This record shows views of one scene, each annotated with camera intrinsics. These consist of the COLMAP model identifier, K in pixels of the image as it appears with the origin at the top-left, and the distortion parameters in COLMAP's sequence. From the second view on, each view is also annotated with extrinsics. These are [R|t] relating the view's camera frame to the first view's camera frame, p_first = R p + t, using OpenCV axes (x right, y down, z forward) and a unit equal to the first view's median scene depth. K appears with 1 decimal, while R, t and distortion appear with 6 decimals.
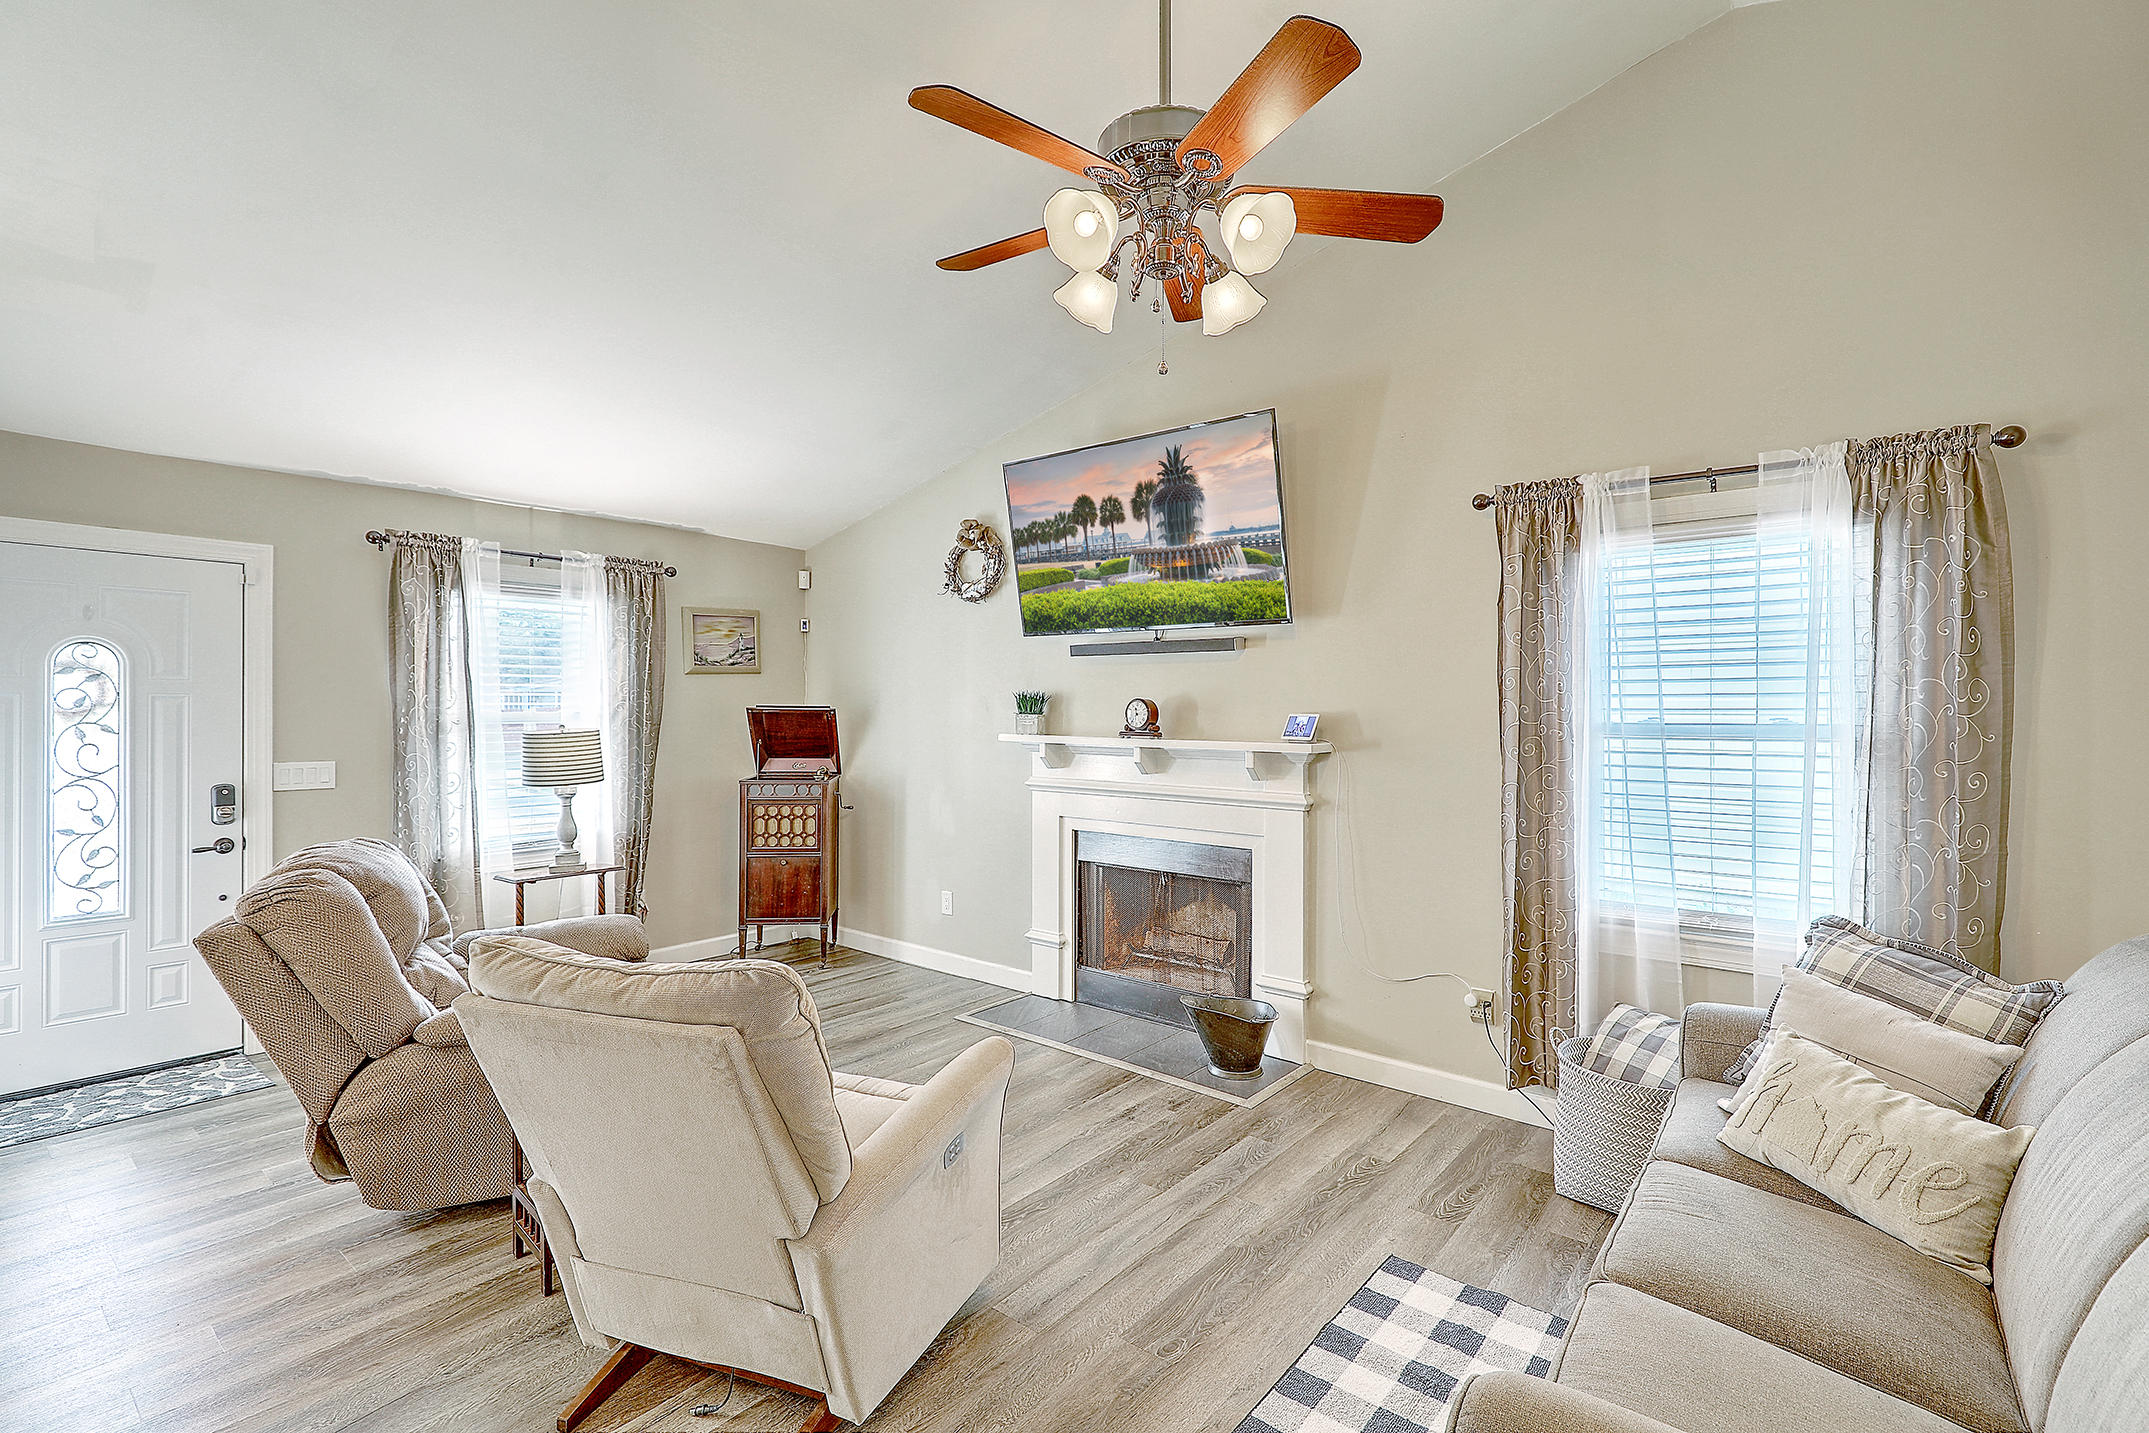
lens RADIAL K [[971.4, 0, 1072.4], [0, 971.4, 714.3], [0, 0, 1]] dist [0.004035, -0.002714]
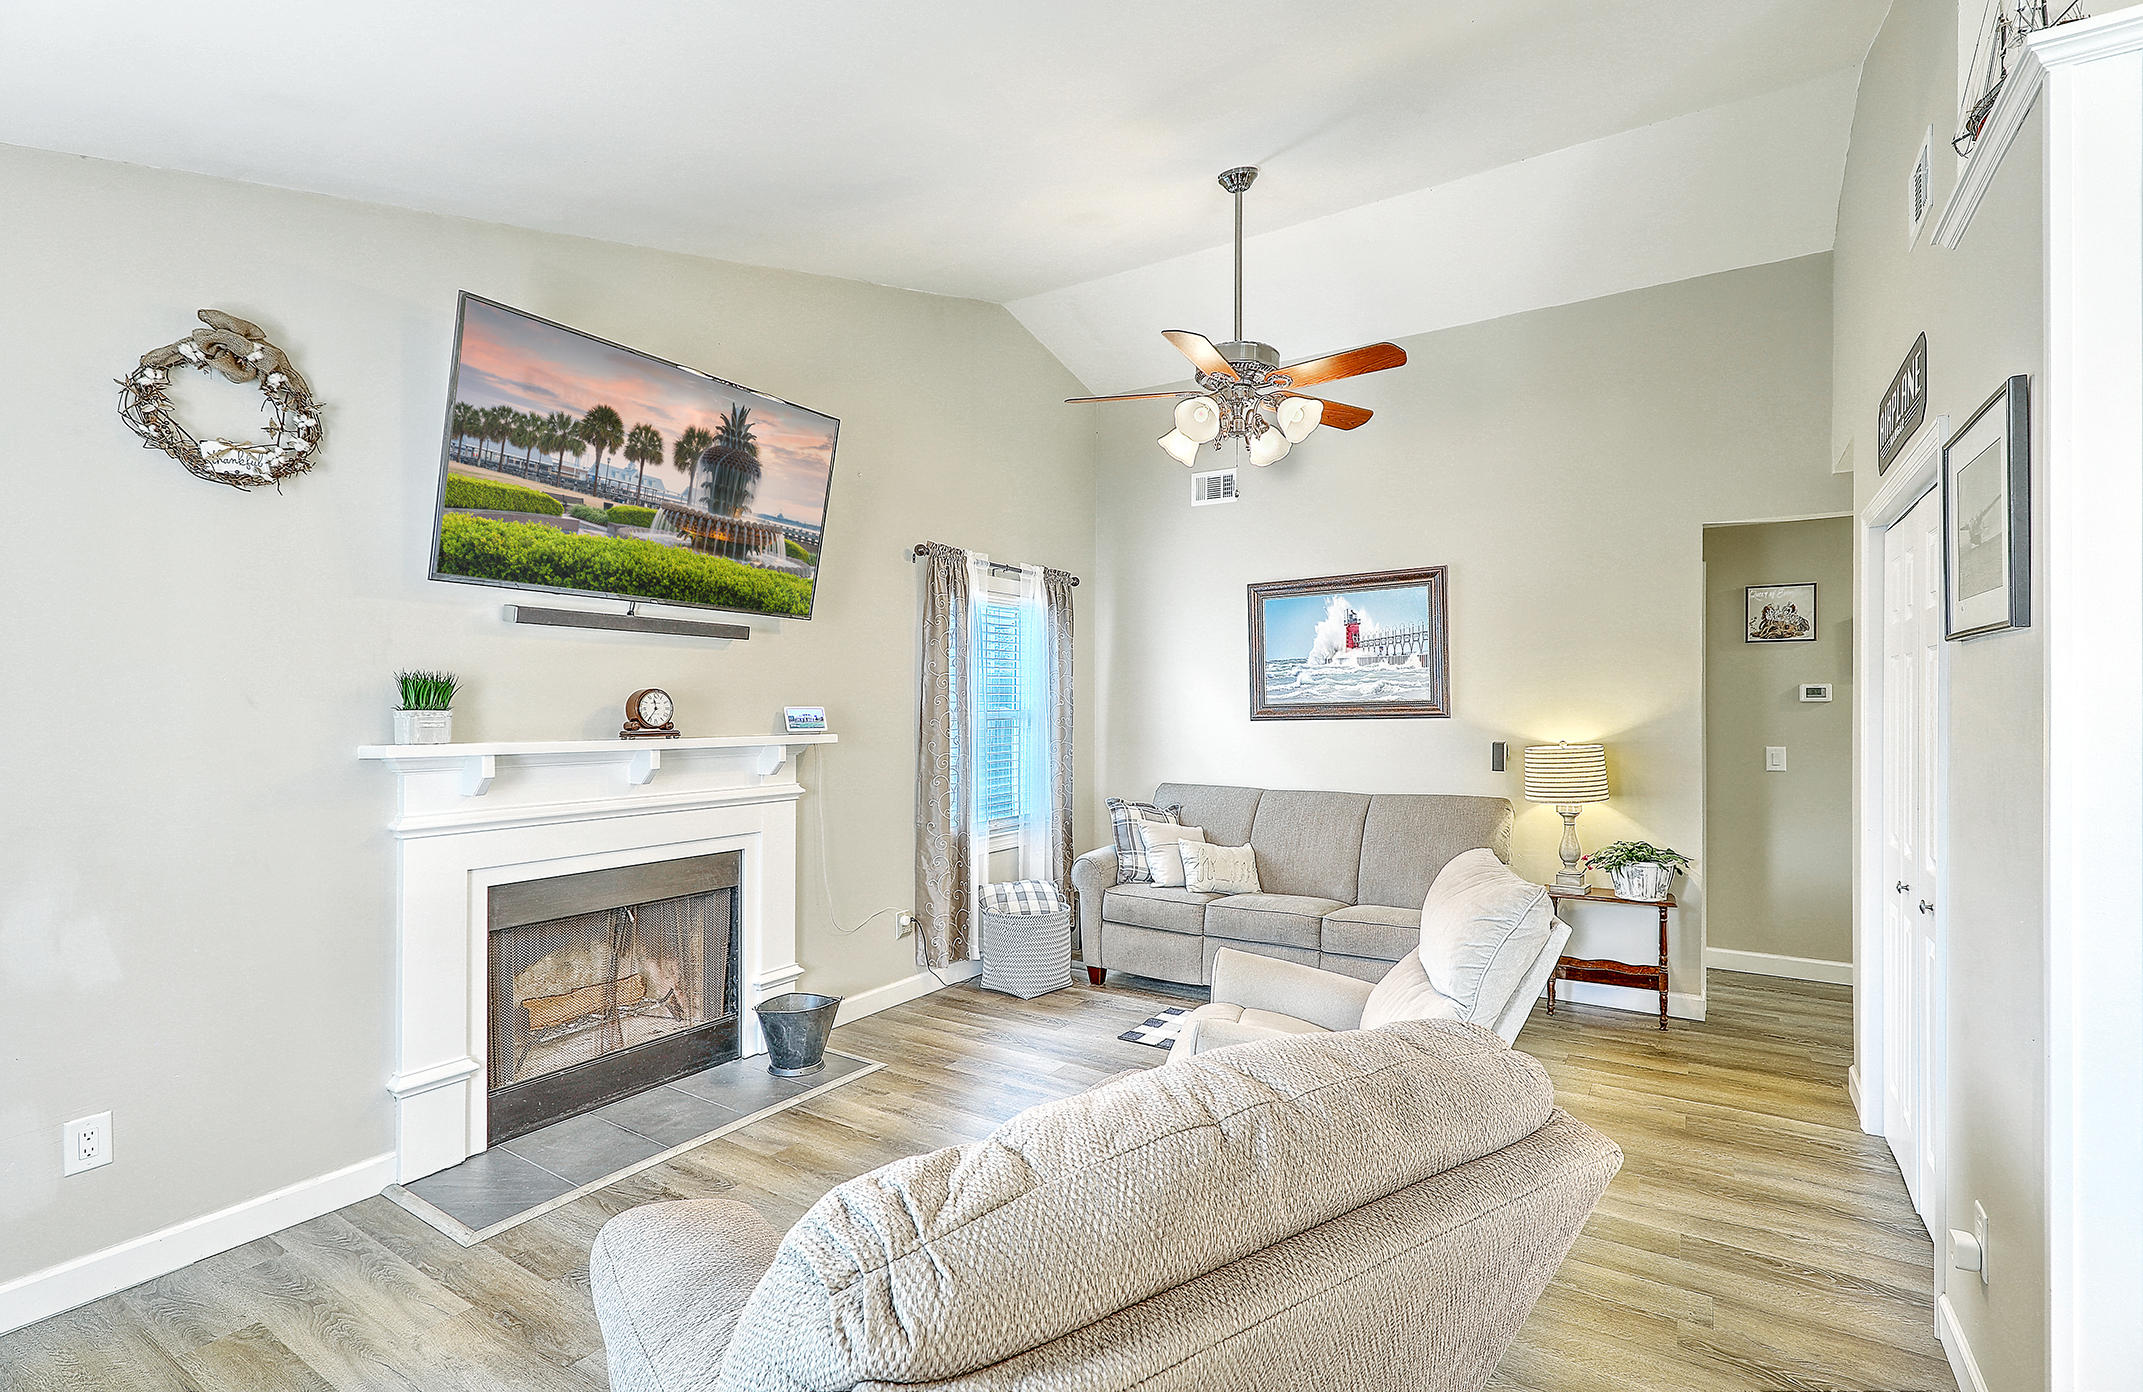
lens RADIAL K [[973.4, 0, 1080.3], [0, 973.4, 700.9], [0, 0, 1]] dist [0.017079, 0.000035]
pose [[-0.119103, -0.004821, 0.992870, -0.790927], [-0.004363, 0.999981, 0.004332, -0.011693], [-0.992872, -0.003816, -0.119122, 0.770293]]
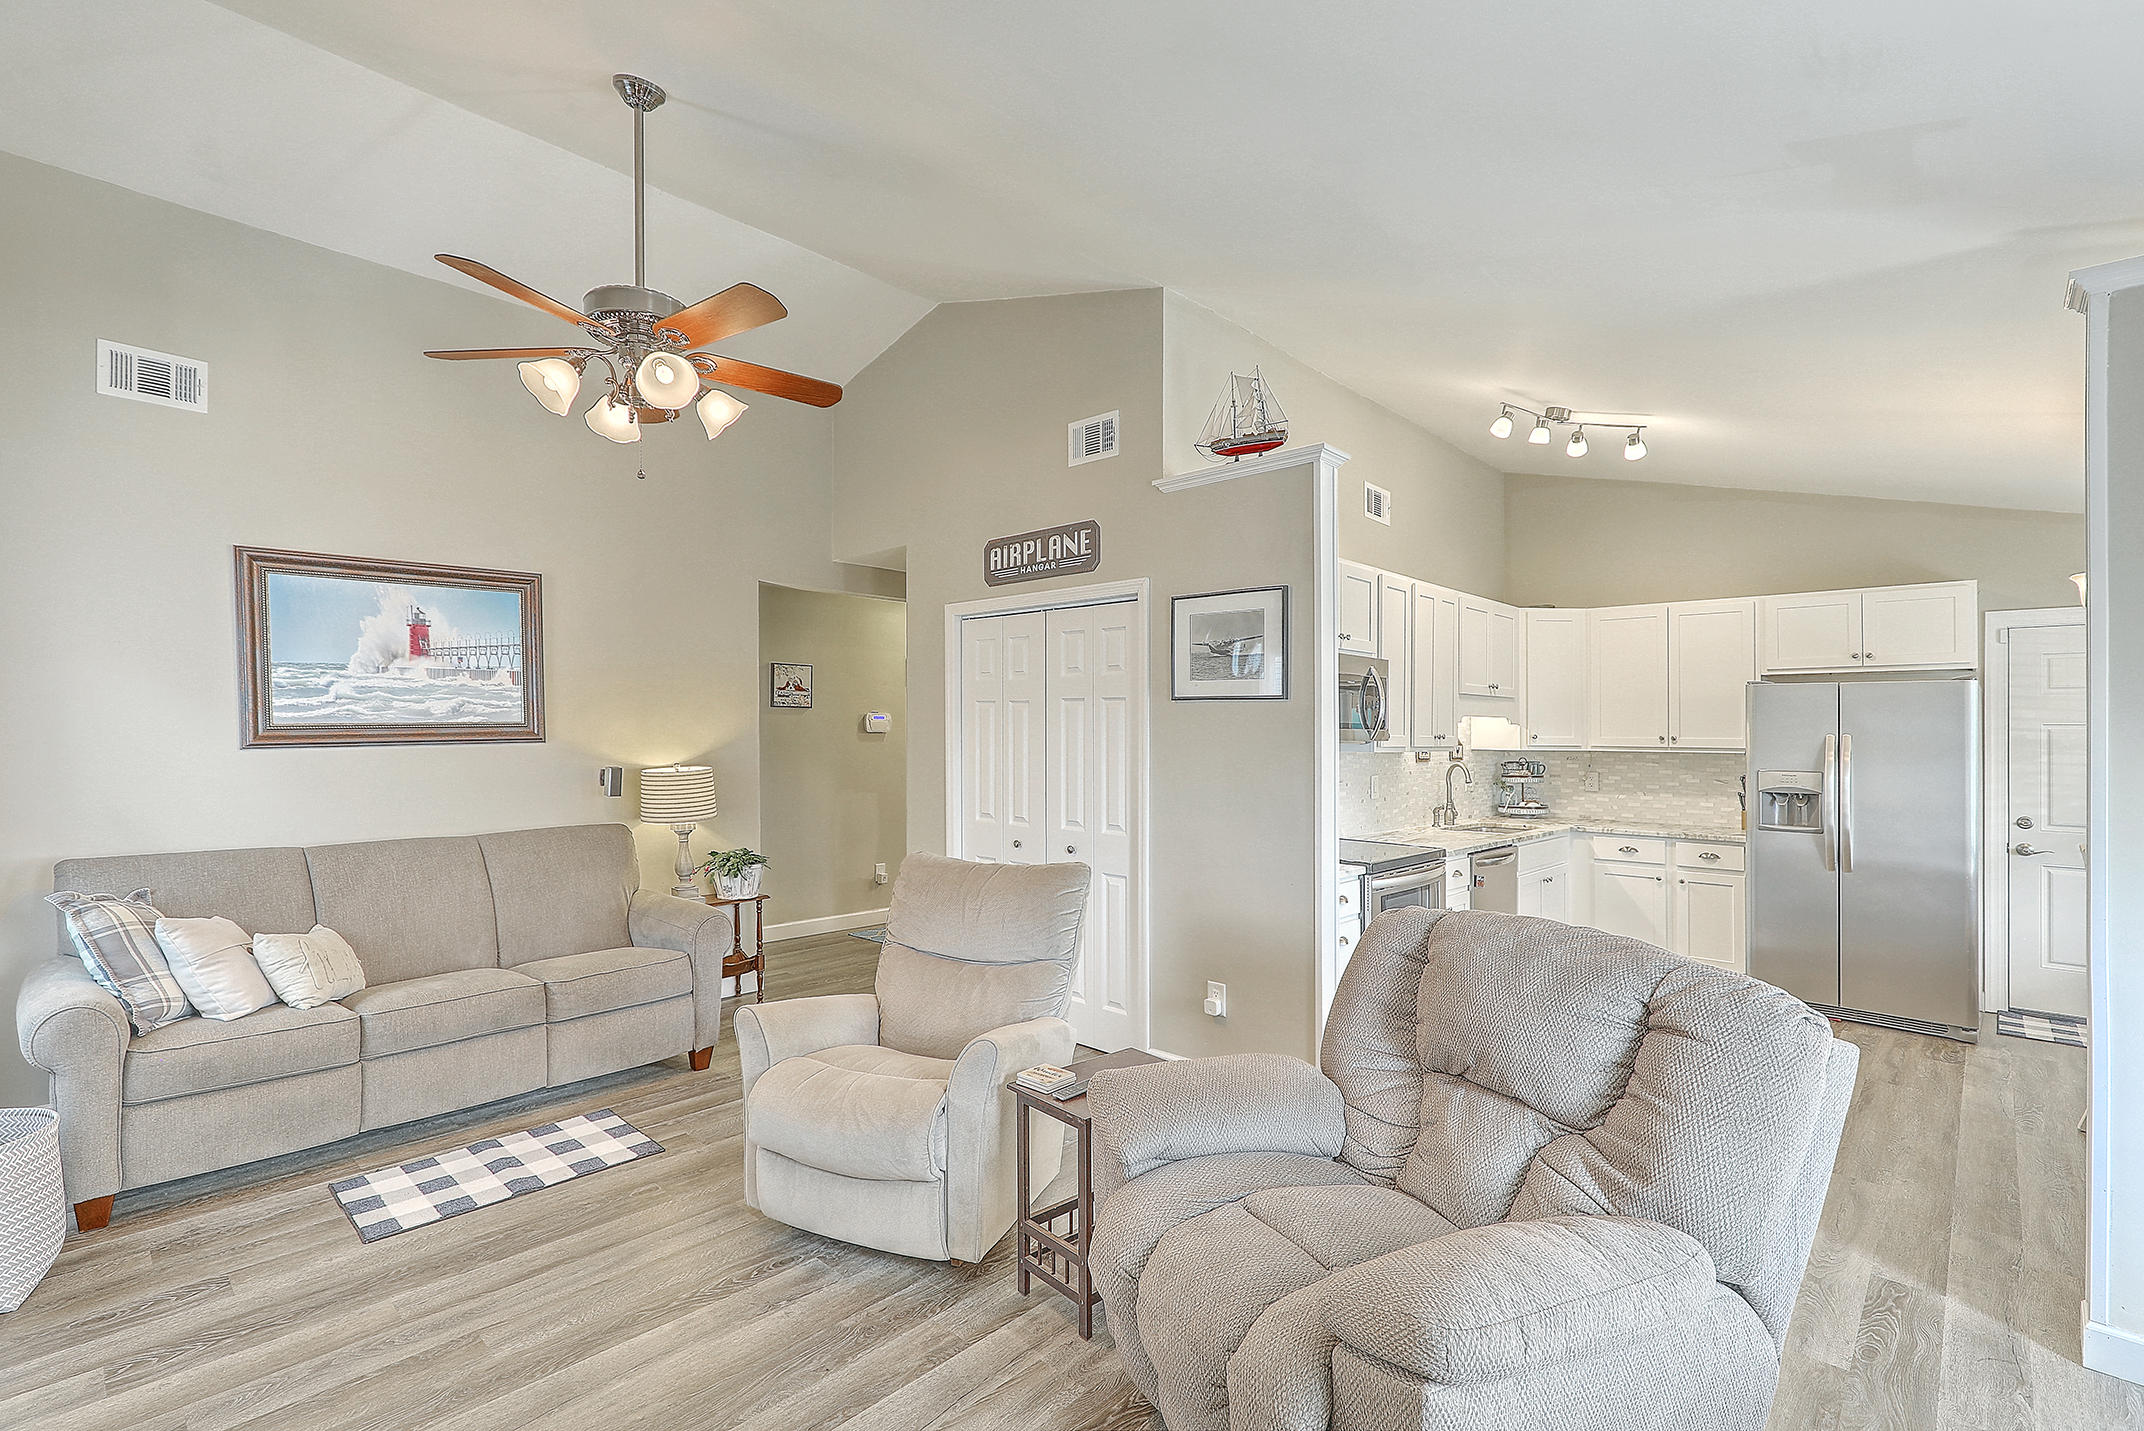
lens RADIAL K [[969.1, 0, 1055.0], [0, 969.1, 714.3], [0, 0, 1]] dist [0.004035, -0.002714]
pose [[-0.996674, -0.013799, 0.080320, -0.301442], [-0.015698, 0.999611, -0.023066, -0.002801], [-0.079970, -0.024250, -0.996502, 1.221383]]
